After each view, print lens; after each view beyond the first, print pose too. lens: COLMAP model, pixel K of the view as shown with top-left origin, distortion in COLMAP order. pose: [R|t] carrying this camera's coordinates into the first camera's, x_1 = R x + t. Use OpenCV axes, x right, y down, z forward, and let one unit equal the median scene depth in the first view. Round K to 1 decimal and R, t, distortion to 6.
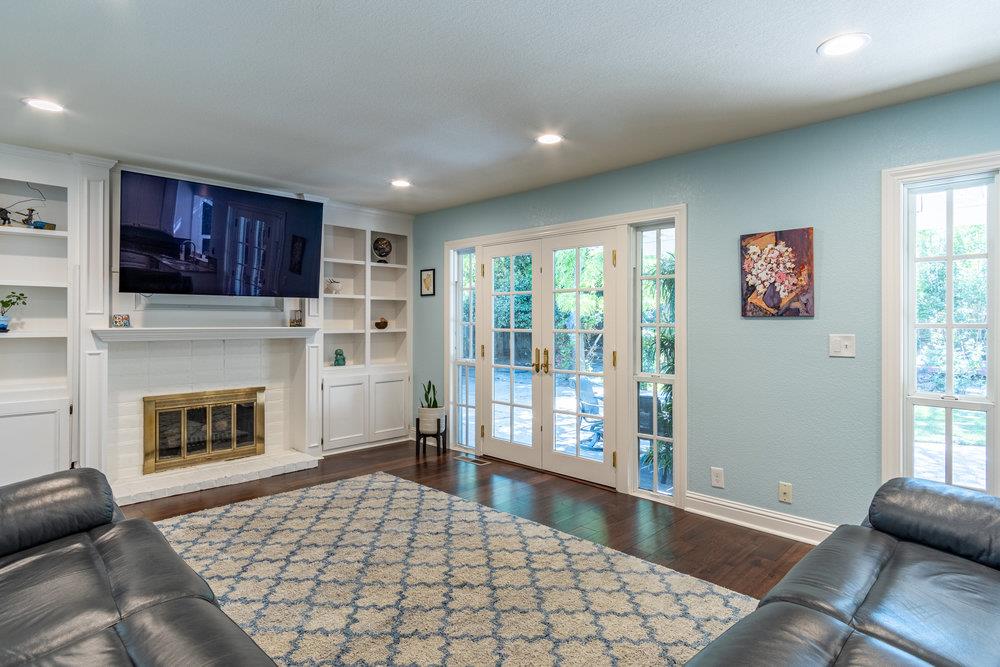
lens RADIAL K [[525.1, 0, 496.9], [0, 525.1, 329.5], [0, 0, 1]] dist [-0.000775, 0.002774]
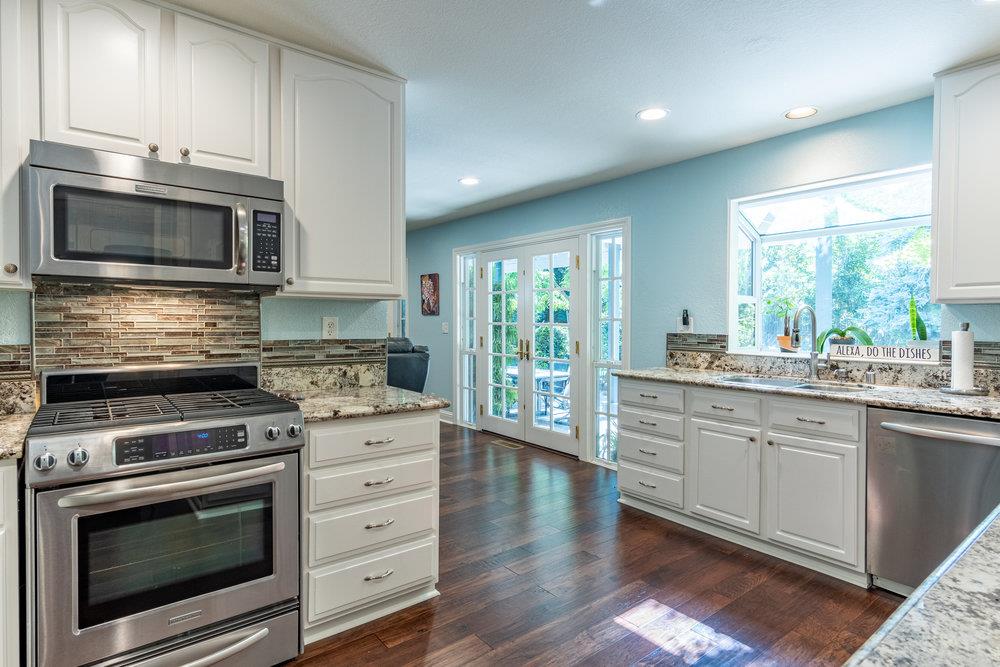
lens RADIAL K [[525.1, 0, 496.9], [0, 525.1, 329.5], [0, 0, 1]] dist [-0.000775, 0.002774]
pose [[0.990818, -0.001141, -0.135198, 0.206962], [0.002526, 0.999946, 0.010073, 0.002669], [0.135179, -0.010322, 0.990767, -0.198483]]
